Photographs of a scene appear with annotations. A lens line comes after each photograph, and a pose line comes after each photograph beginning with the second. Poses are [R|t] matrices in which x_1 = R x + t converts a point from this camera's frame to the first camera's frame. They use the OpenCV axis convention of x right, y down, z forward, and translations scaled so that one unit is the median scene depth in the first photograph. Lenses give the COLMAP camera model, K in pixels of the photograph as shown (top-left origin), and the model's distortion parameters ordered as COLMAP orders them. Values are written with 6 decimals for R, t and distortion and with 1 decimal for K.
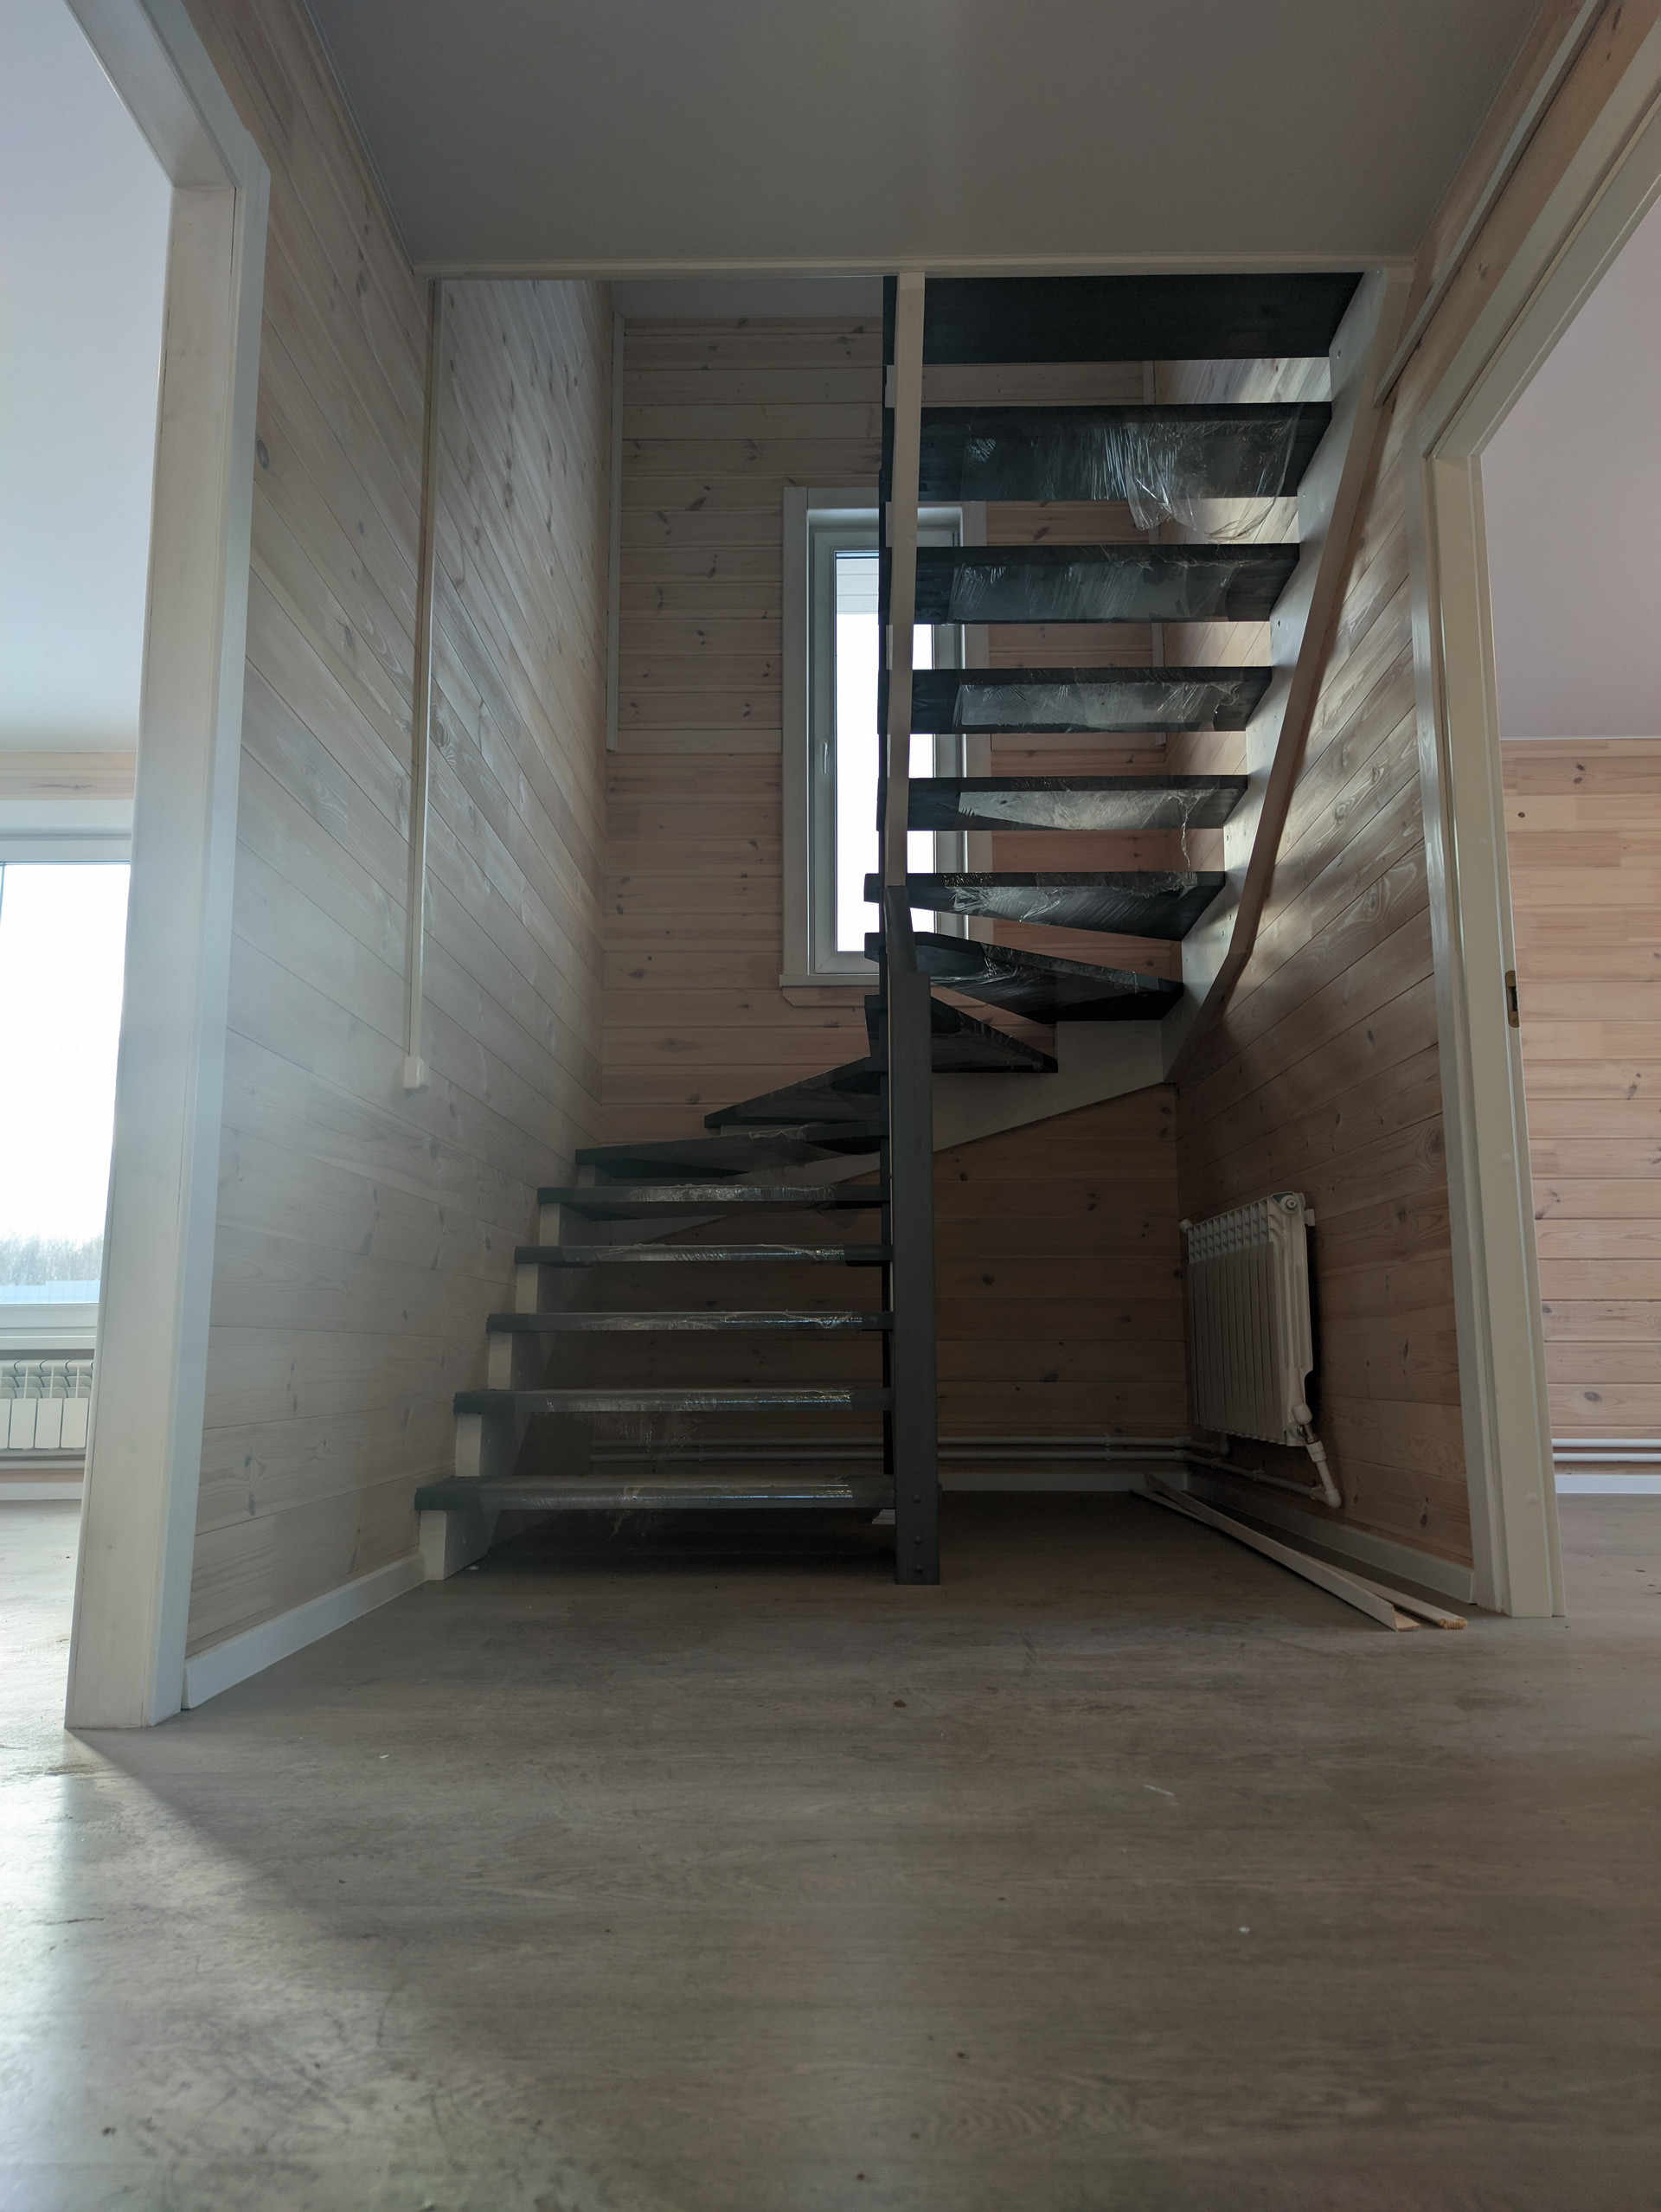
lens RADIAL K [[1568.7, 0, 830.5], [0, 1568.7, 1106.0], [0, 0, 1]] dist [0.068005, -0.000563]
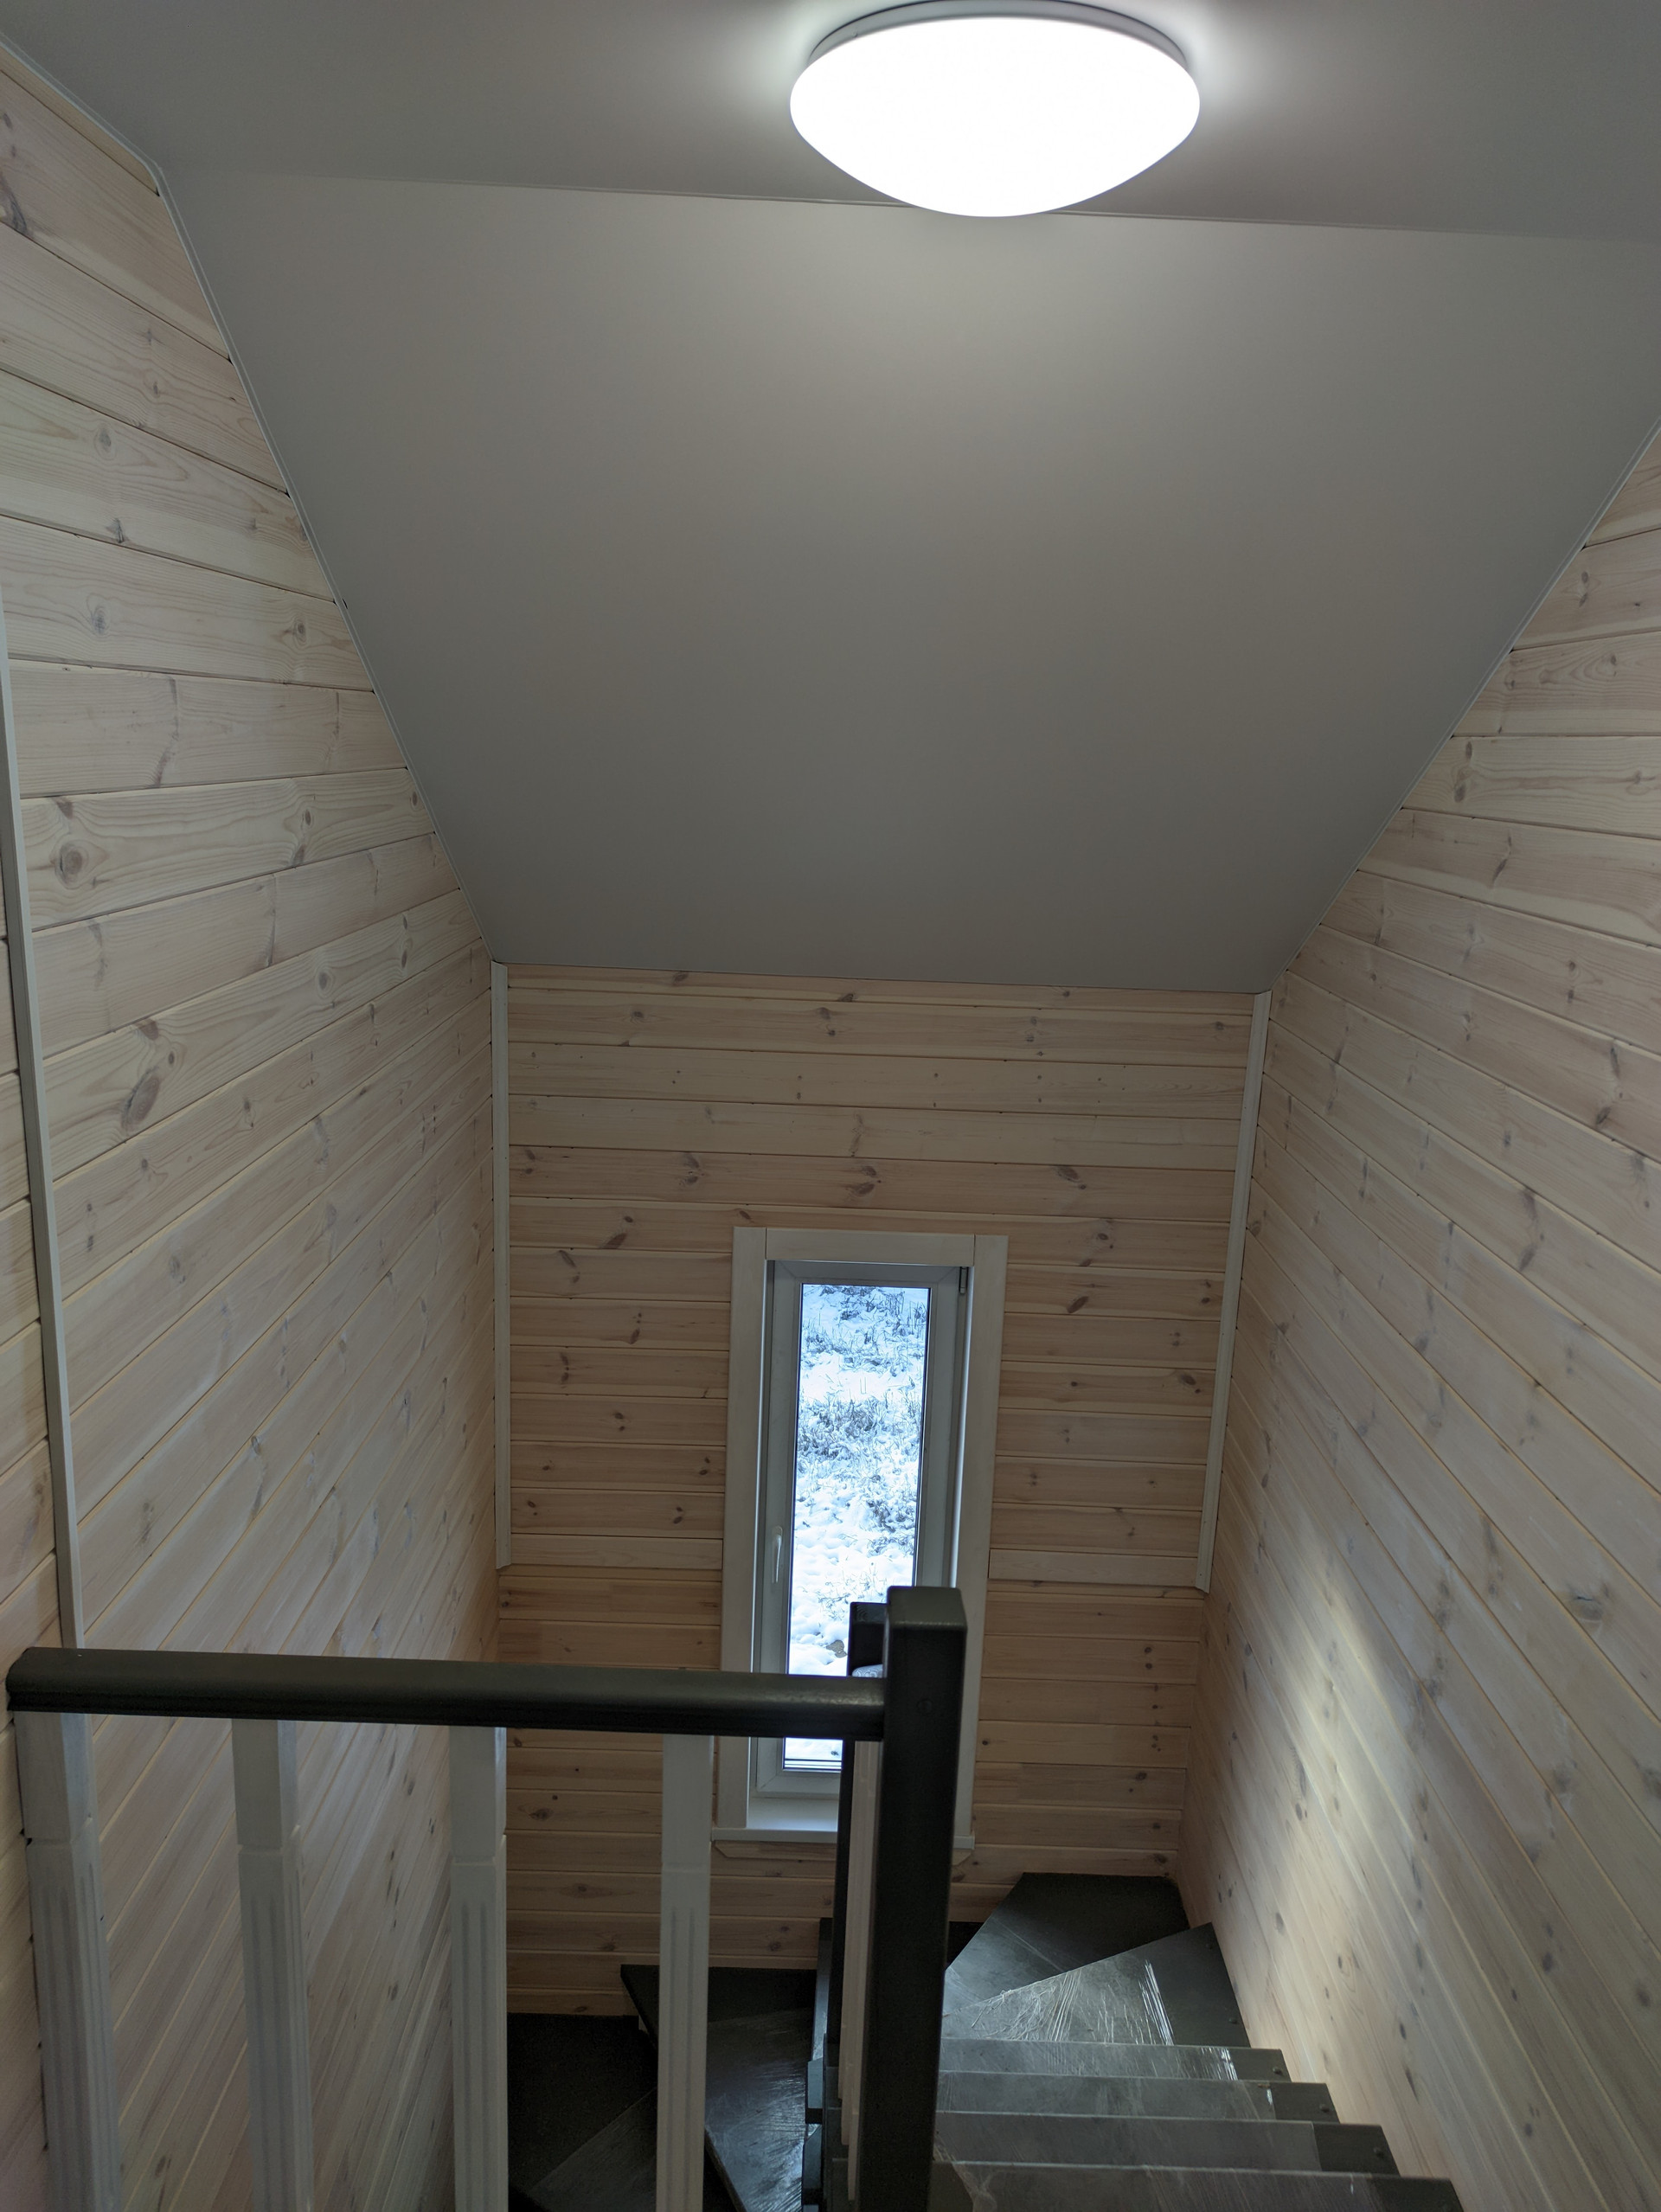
lens RADIAL K [[1568.7, 0, 830.5], [0, 1568.7, 1106.0], [0, 0, 1]] dist [0.068005, -0.000563]
pose [[0.998683, 0.033990, 0.038424, -0.015047], [-0.046160, 0.922178, 0.384002, -0.731652], [-0.022382, -0.385270, 0.922532, 0.358422]]
